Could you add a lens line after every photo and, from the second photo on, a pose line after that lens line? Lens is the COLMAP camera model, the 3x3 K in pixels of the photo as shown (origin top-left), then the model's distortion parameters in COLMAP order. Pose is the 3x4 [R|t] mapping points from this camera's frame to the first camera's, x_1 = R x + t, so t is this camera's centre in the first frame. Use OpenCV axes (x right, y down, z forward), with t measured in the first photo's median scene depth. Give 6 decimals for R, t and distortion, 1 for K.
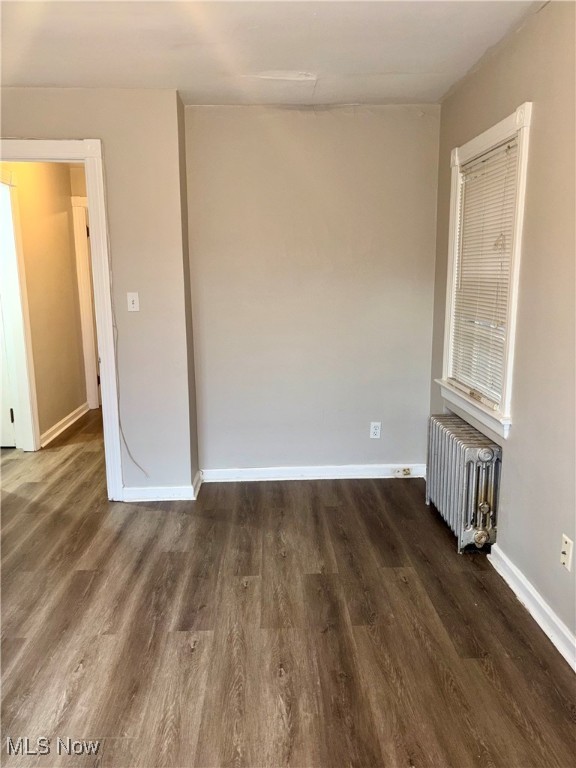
lens RADIAL K [[578.1, 0, 285.3], [0, 578.1, 380.6], [0, 0, 1]] dist [0.034741, -0.042599]
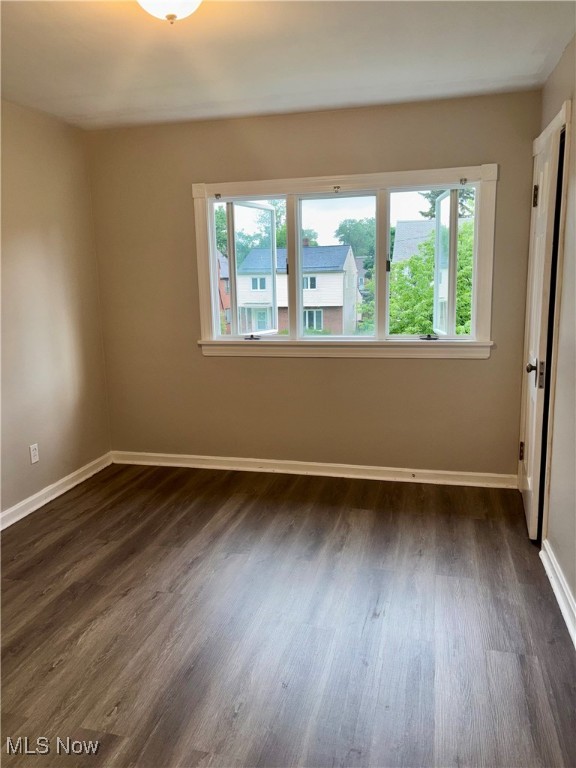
lens RADIAL K [[578.1, 0, 288.0], [0, 578.1, 387.0], [0, 0, 1]] dist [0.034741, -0.042599]
pose [[-0.961186, -0.030698, 0.274188, -0.467081], [0.074013, 0.928676, 0.363432, -0.213836], [-0.265788, 0.369619, -0.890358, 1.128727]]
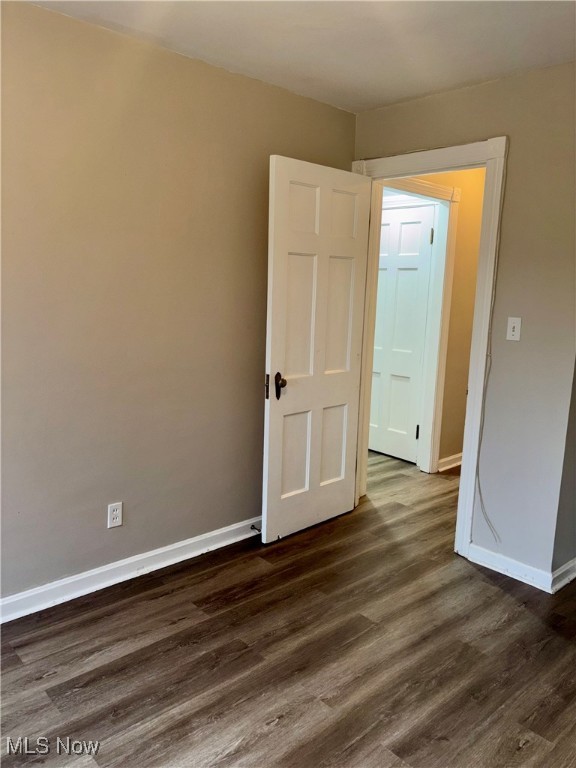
lens RADIAL K [[578.1, 0, 294.3], [0, 578.1, 386.0], [0, 0, 1]] dist [0.034741, -0.042599]
pose [[0.655257, 0.158719, -0.738544, 0.175316], [-0.179337, 0.982412, 0.052016, -0.049492], [0.733810, 0.098364, 0.672196, 0.257978]]
